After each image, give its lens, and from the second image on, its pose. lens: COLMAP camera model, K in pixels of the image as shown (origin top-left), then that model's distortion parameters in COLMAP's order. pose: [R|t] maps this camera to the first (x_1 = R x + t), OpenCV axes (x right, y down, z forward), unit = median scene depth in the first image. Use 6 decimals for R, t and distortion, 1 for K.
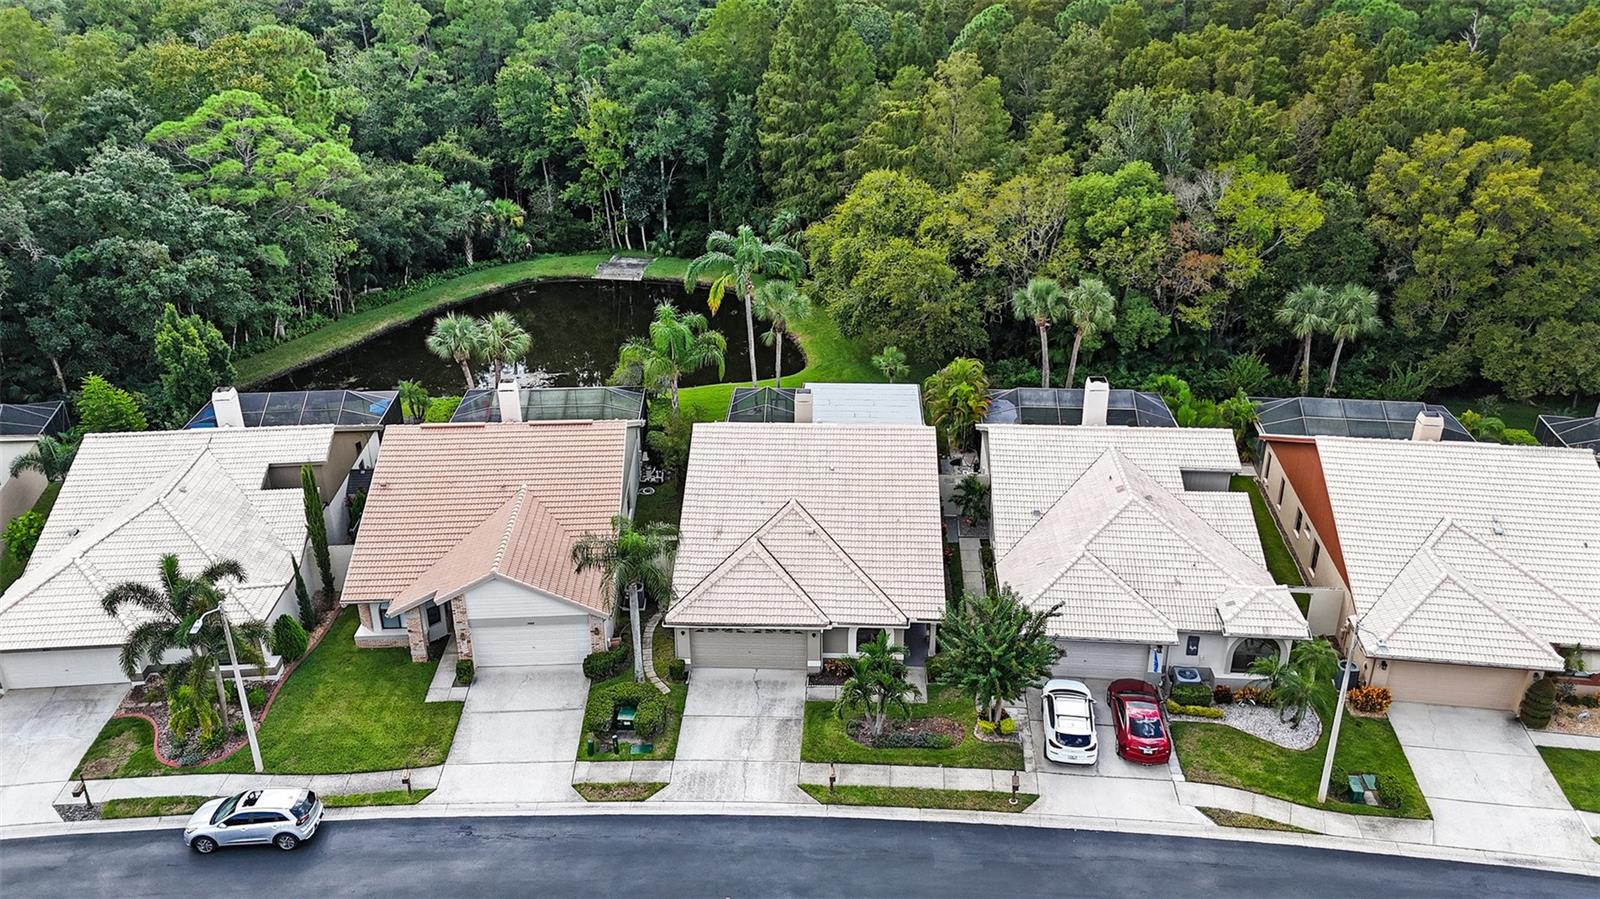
lens RADIAL K [[1192.1, 0, 805.5], [0, 1192.1, 447.5], [0, 0, 1]] dist [0.034048, -0.021237]
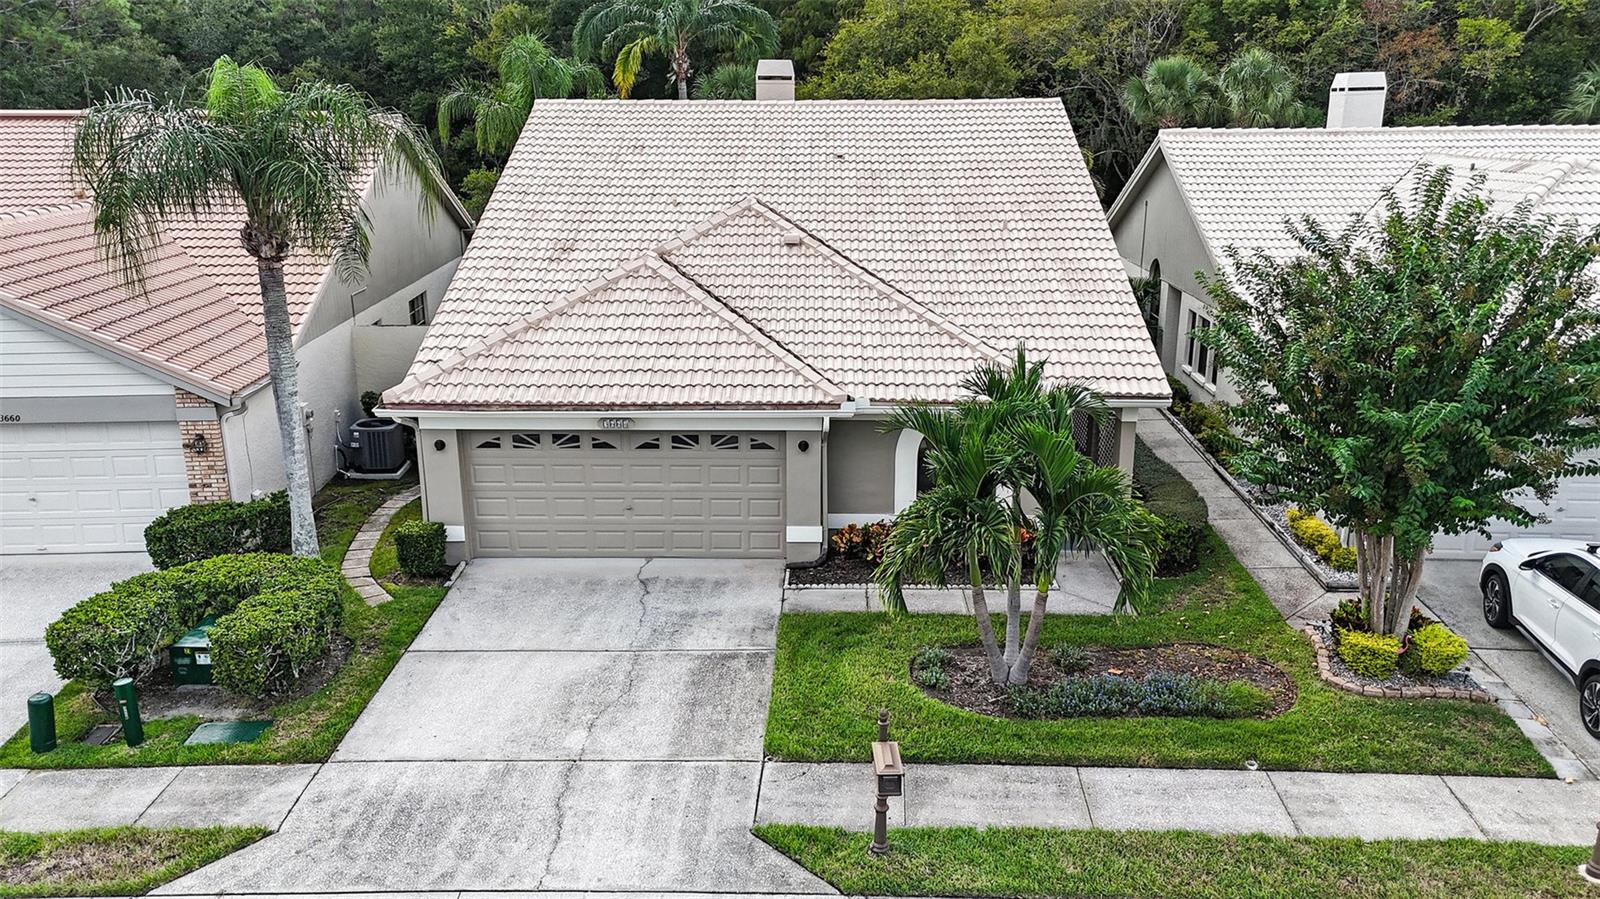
lens RADIAL K [[1192.1, 0, 804.6], [0, 1192.1, 449.1], [0, 0, 1]] dist [0.034048, -0.021237]
pose [[0.999793, -0.004509, 0.019844, 0.000272], [0.007404, 0.988912, -0.148315, 0.224398], [-0.018956, 0.148431, 0.988741, 0.680574]]
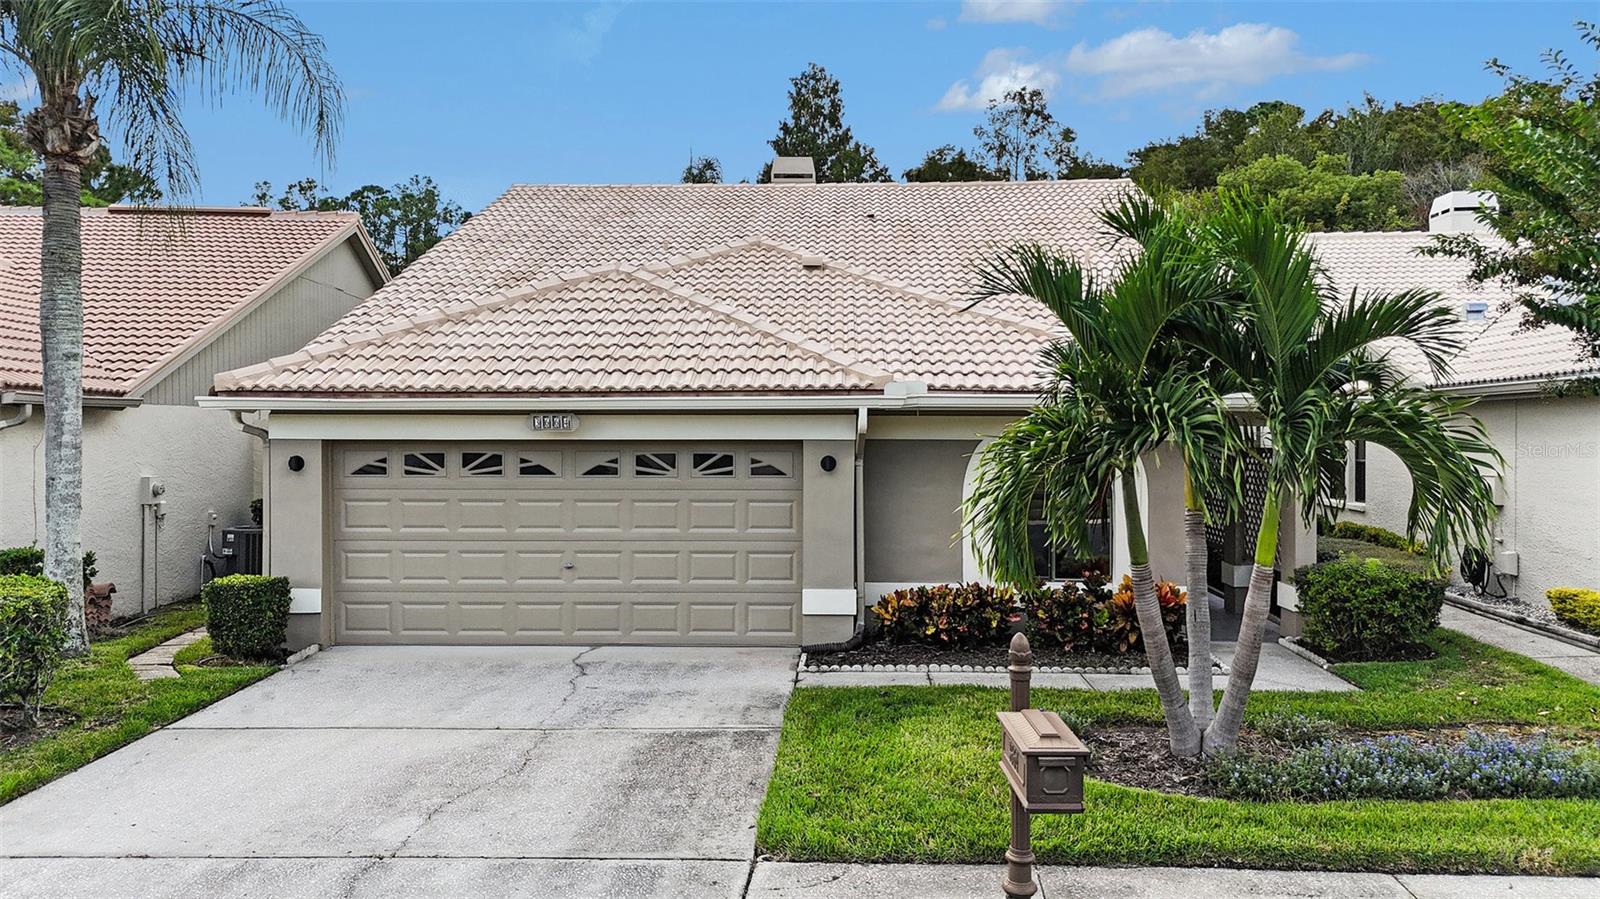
lens RADIAL K [[1192.1, 0, 802.4], [0, 1192.1, 443.5], [0, 0, 1]] dist [0.034048, -0.021237]
pose [[0.999980, 0.004844, 0.004072, 0.000758], [-0.002786, 0.914704, -0.404114, 0.267265], [-0.005682, 0.404095, 0.914699, 0.819998]]
